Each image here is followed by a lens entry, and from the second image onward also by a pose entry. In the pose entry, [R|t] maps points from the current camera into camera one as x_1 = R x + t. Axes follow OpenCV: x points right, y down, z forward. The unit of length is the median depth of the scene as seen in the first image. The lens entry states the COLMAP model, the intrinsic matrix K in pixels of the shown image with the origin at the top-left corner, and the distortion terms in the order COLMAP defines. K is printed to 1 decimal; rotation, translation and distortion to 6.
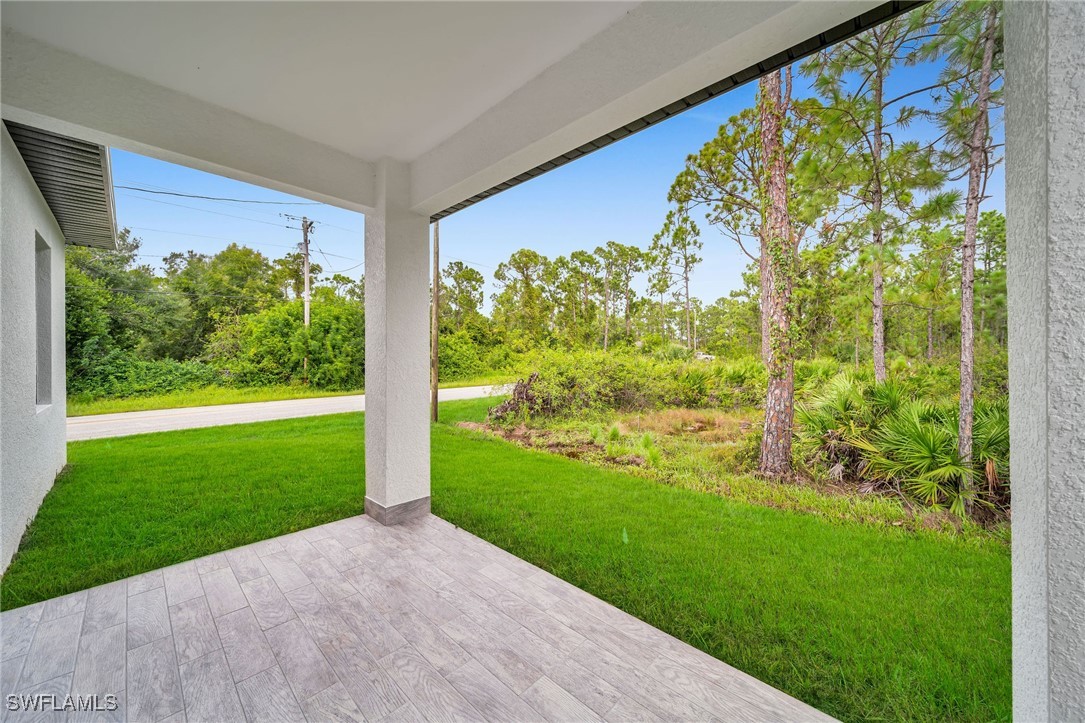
lens RADIAL K [[387.7, 0, 540.9], [0, 387.7, 349.9], [0, 0, 1]] dist [-0.001228, -0.000015]
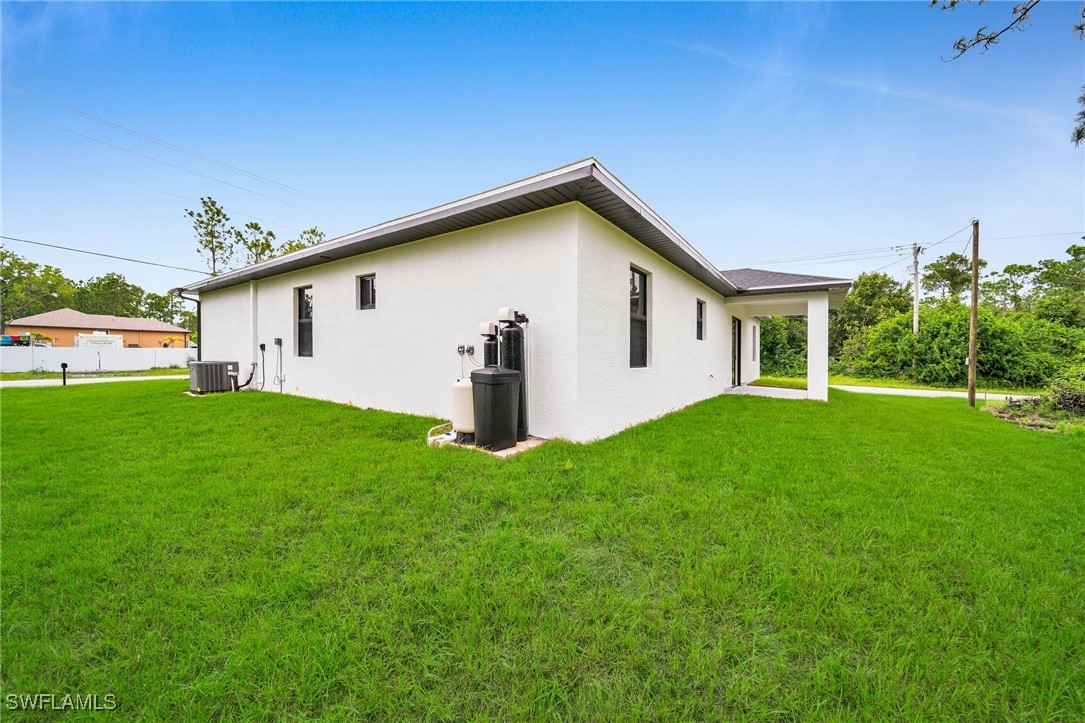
lens RADIAL K [[387.7, 0, 541.9], [0, 387.7, 354.6], [0, 0, 1]] dist [-0.001228, -0.000015]
pose [[0.145244, 0.008713, -0.989358, 0.436862], [-0.011278, 0.999911, 0.007150, 0.012467], [0.989332, 0.010119, 0.145329, -0.342571]]
